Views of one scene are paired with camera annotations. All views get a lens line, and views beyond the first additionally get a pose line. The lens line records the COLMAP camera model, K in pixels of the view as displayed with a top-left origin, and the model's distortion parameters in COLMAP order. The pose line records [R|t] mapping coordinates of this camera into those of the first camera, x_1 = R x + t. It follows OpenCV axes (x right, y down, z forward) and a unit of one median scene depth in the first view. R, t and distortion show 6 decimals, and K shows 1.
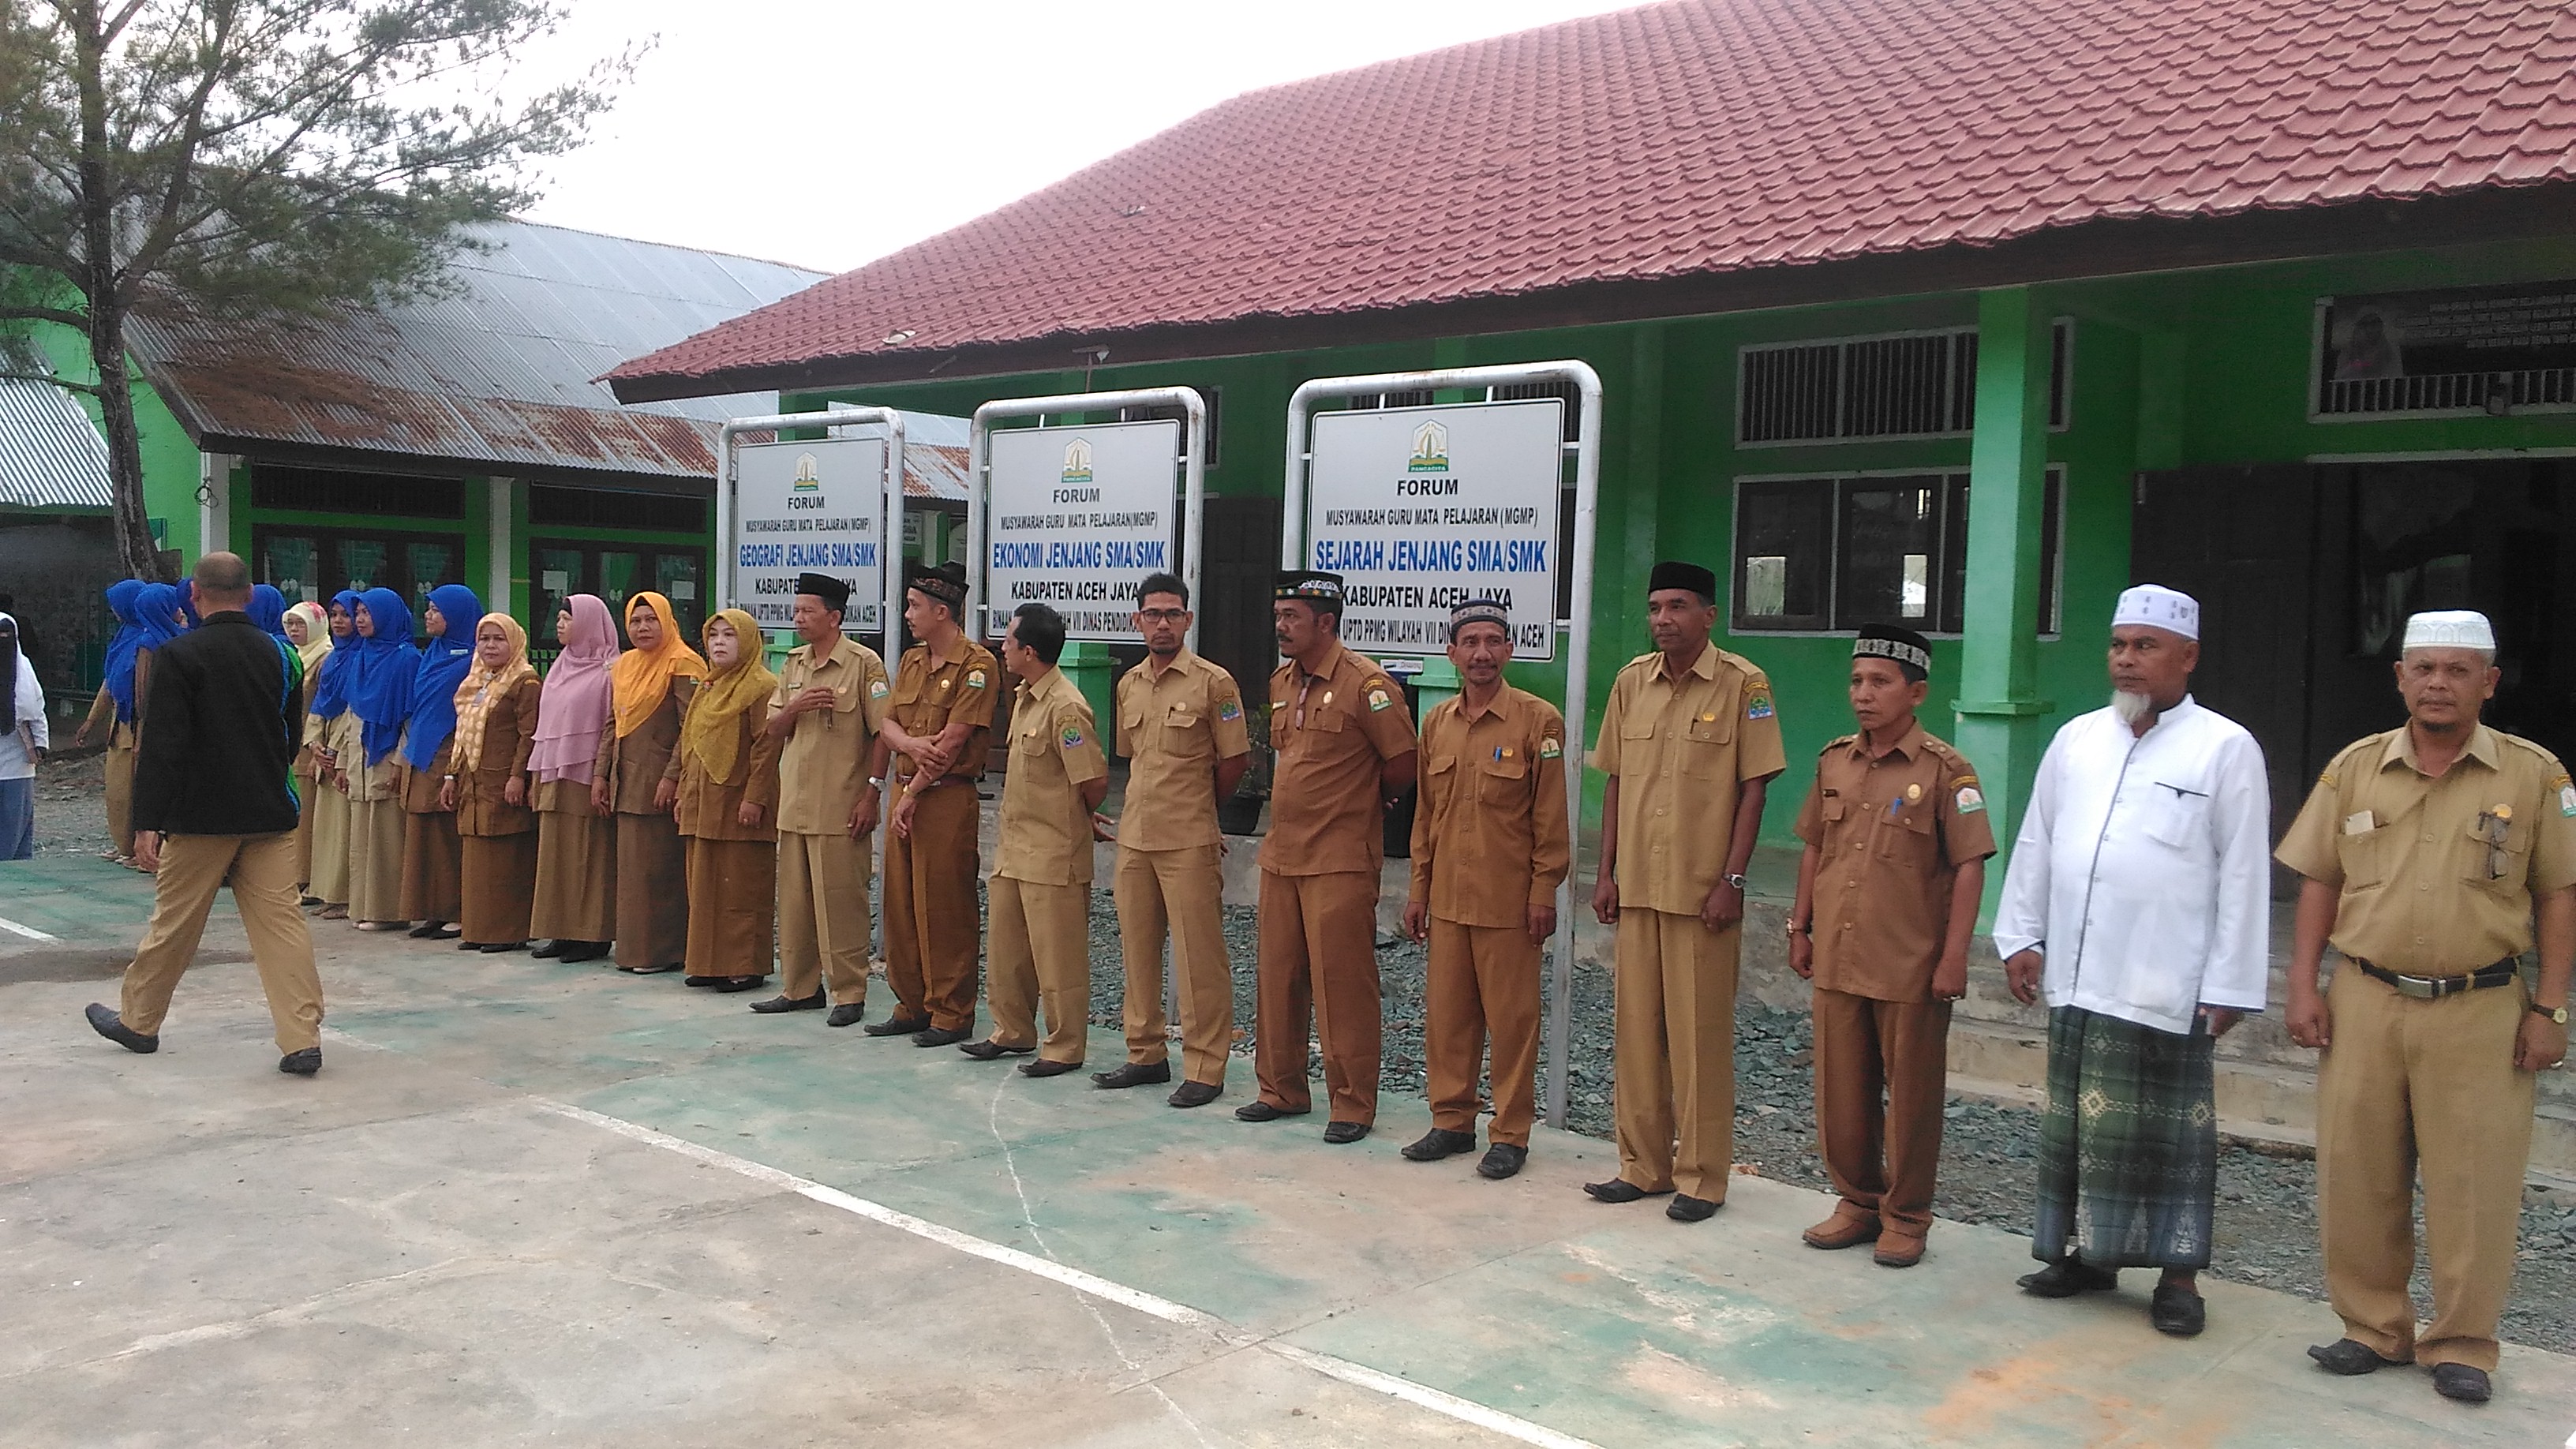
lens RADIAL K [[2101.1, 0, 1311.4], [0, 2101.1, 713.0], [0, 0, 1]] dist [0.080486, -0.093087]
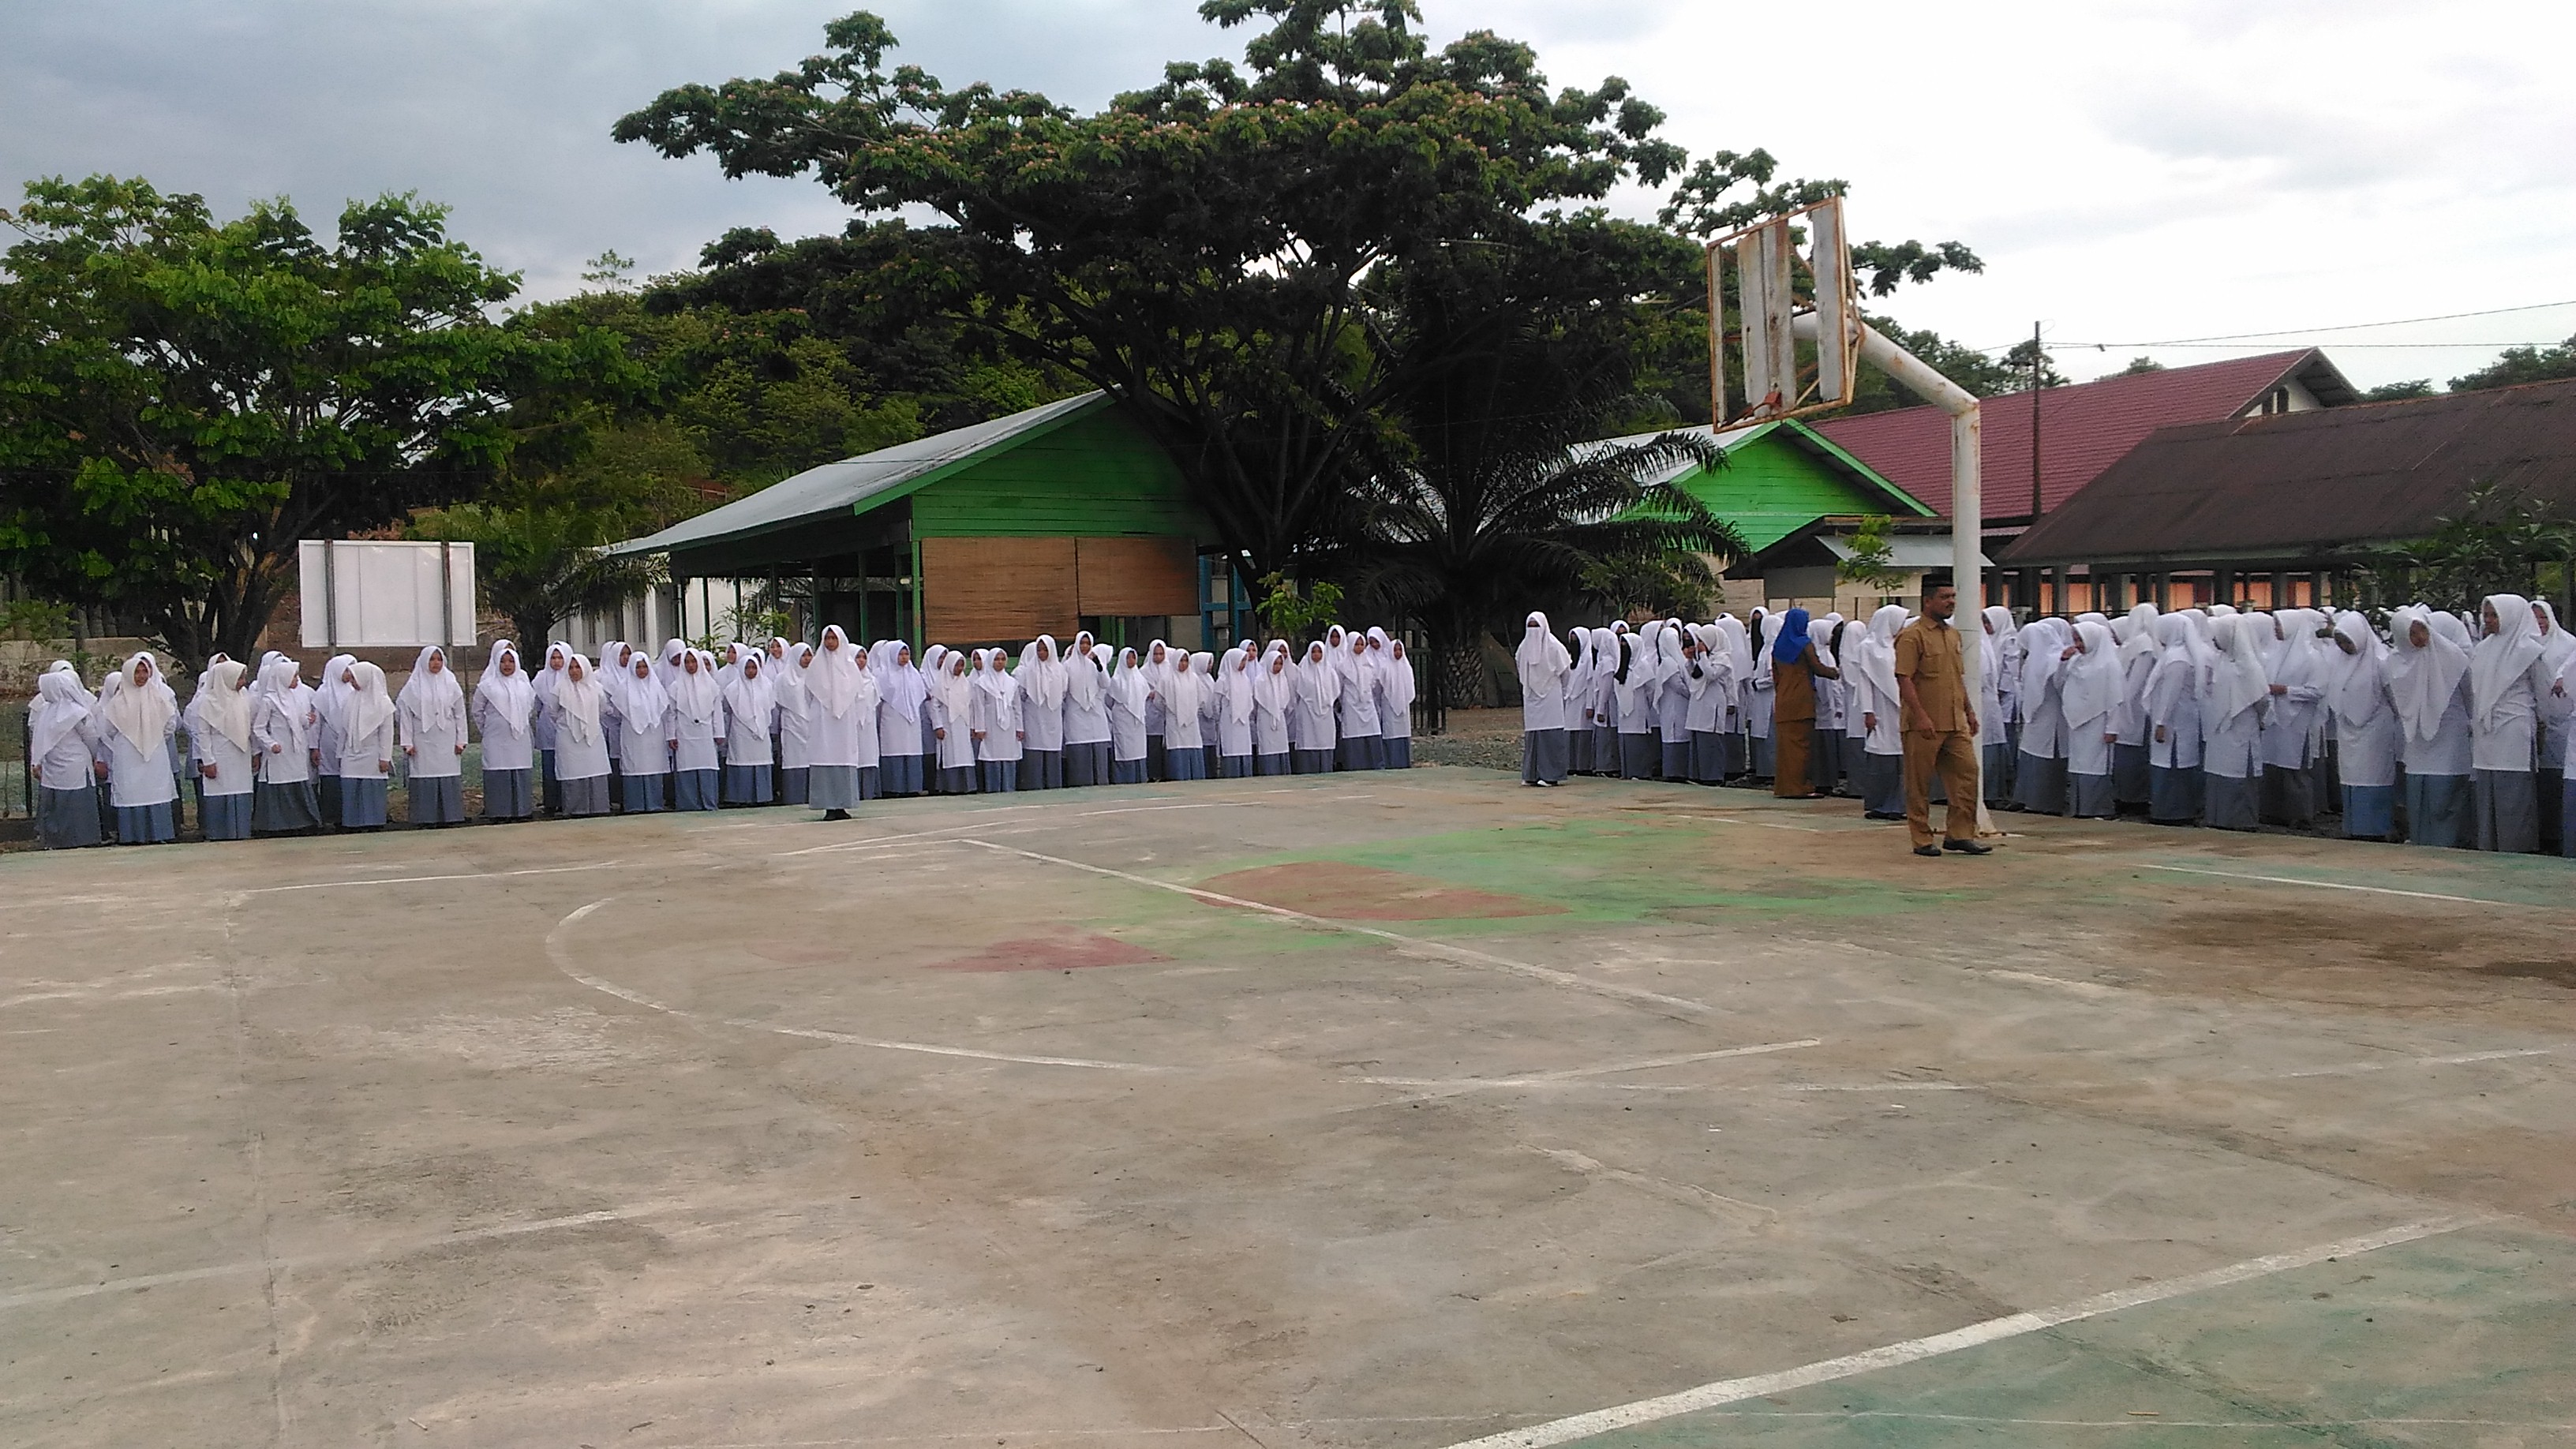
lens RADIAL K [[2104.7, 0, 1303.0], [0, 2104.7, 703.4], [0, 0, 1]] dist [0.108359, -0.170429]
pose [[-0.357262, 0.013810, -0.933902, 0.542953], [-0.027555, 0.999300, 0.025318, -0.007508], [0.933597, 0.034779, -0.356632, 0.974813]]
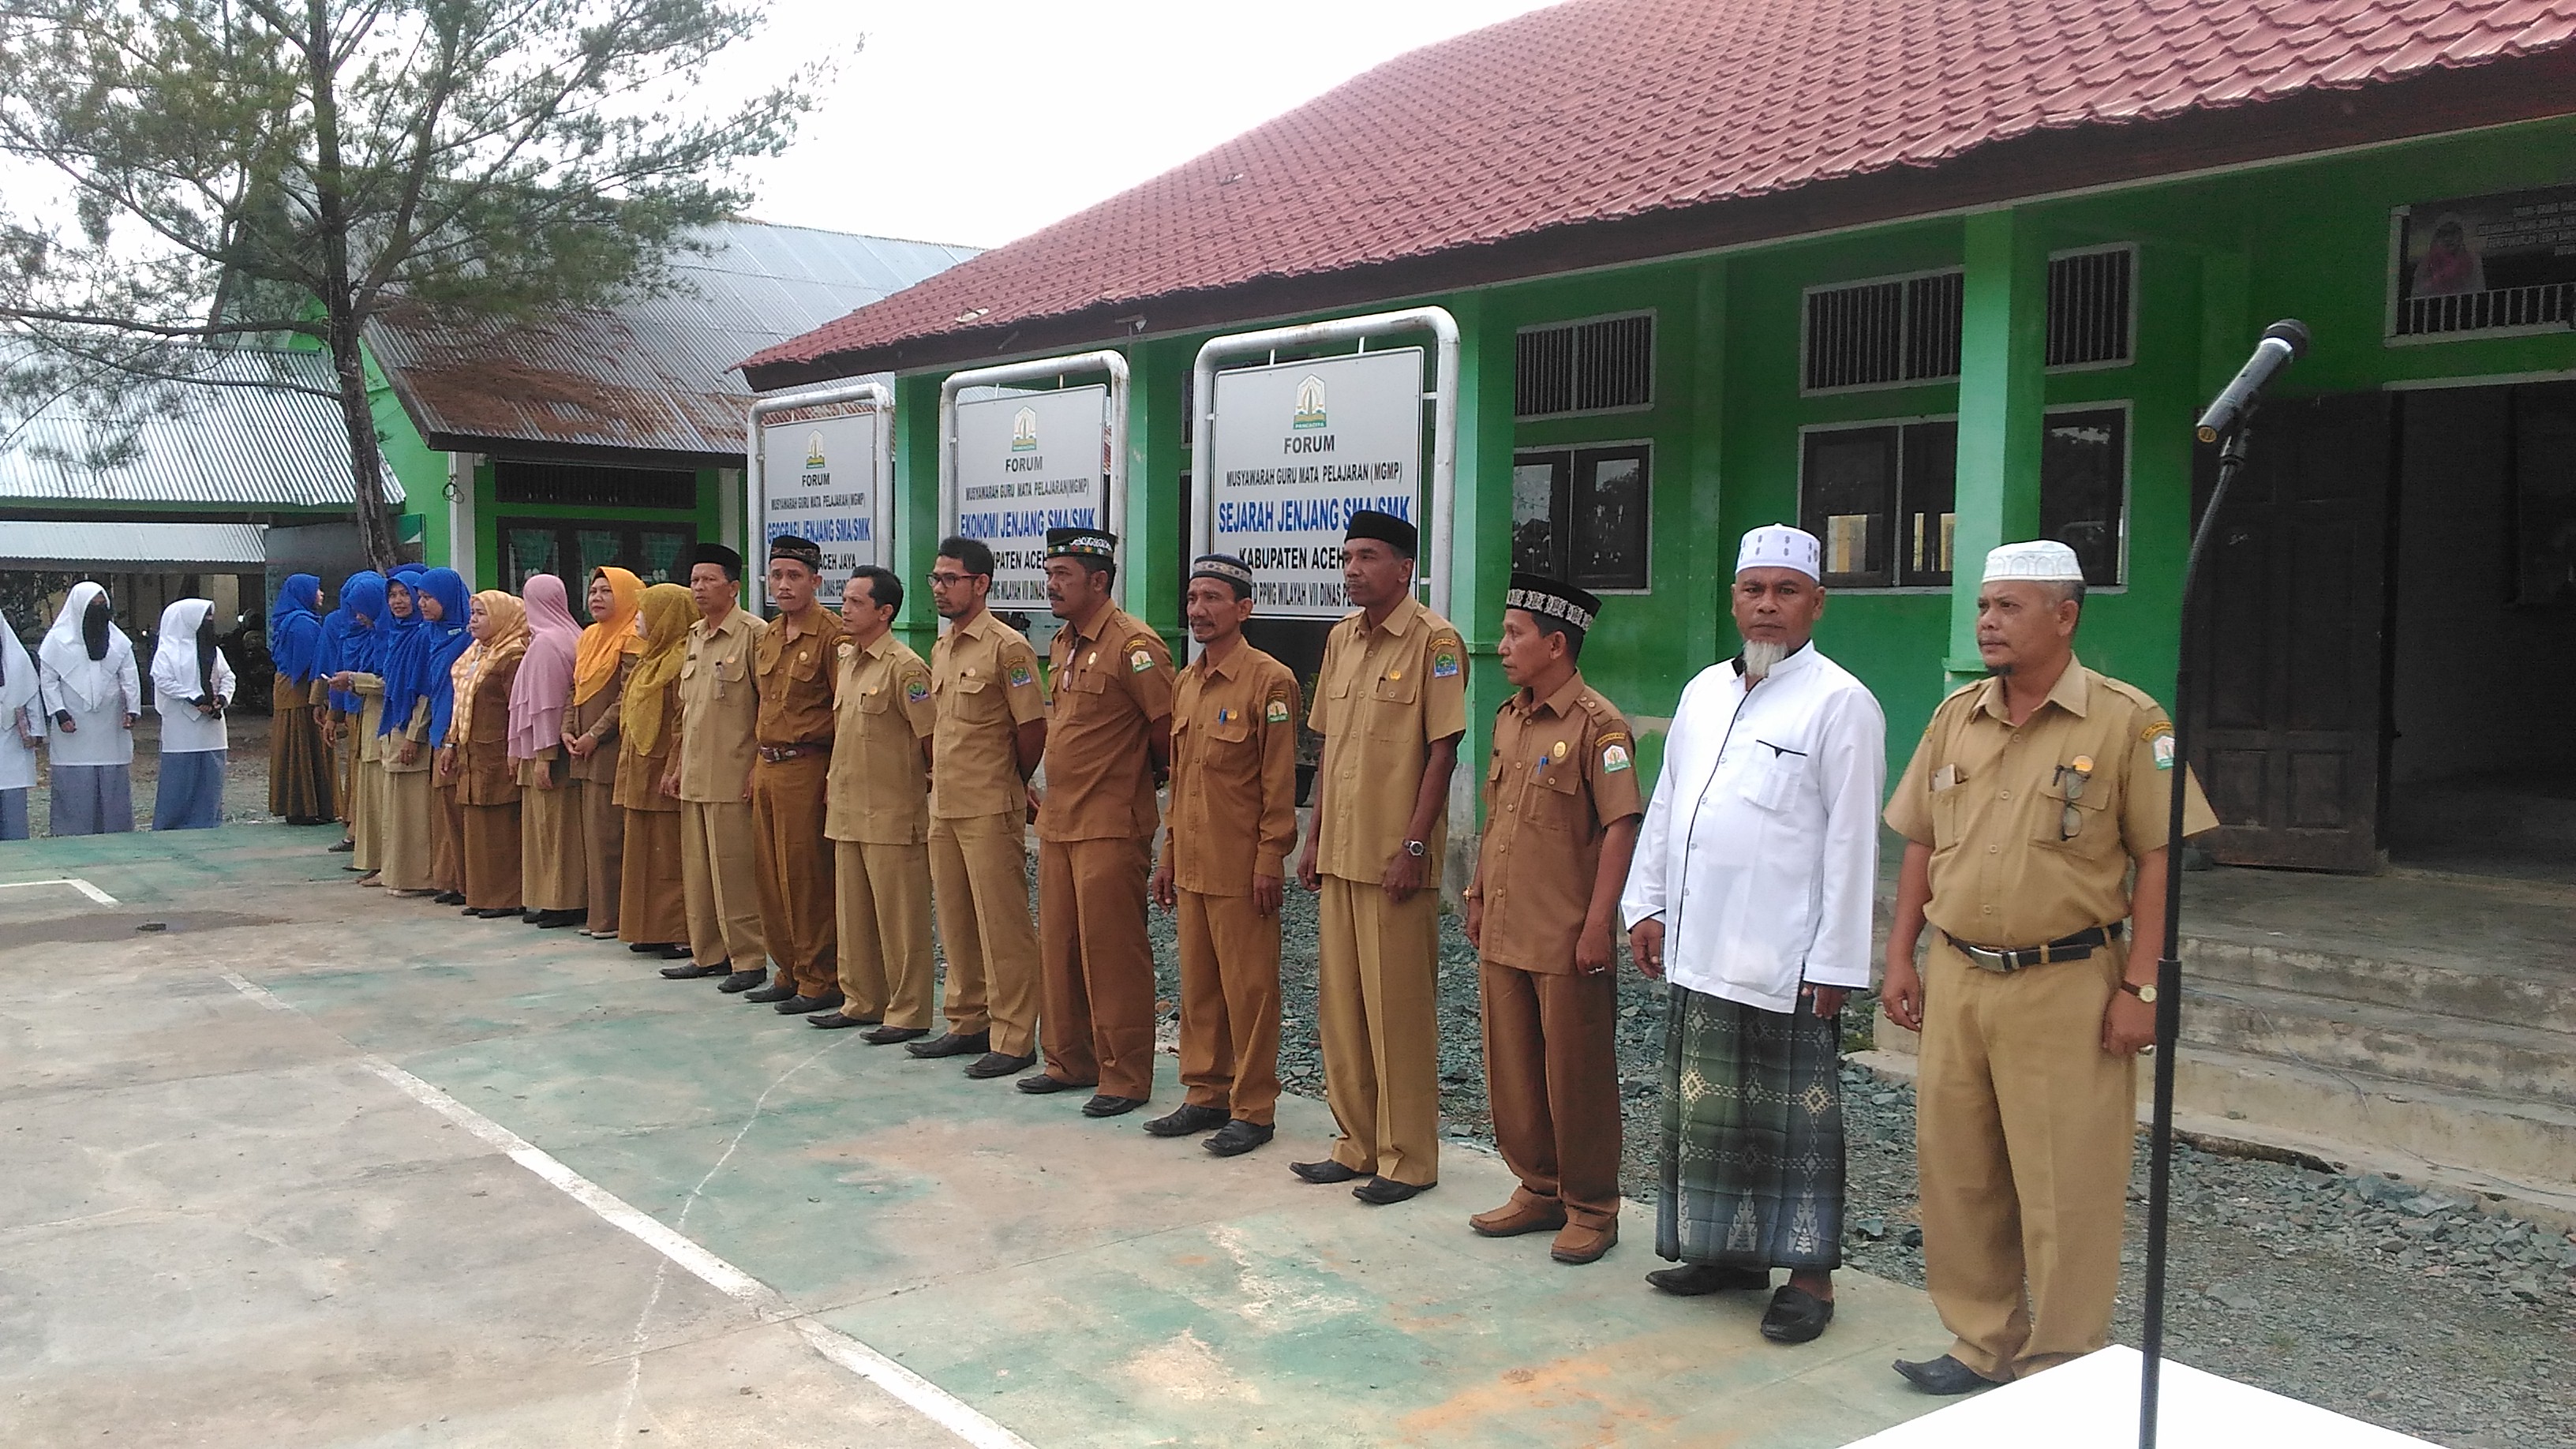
lens RADIAL K [[2104.7, 0, 1314.6], [0, 2104.7, 696.4], [0, 0, 1]] dist [0.108359, -0.170429]
pose [[0.986721, -0.010547, -0.162082, 0.289956], [0.011116, 0.999935, 0.002603, 0.008798], [0.162044, -0.004370, 0.986774, 0.055029]]
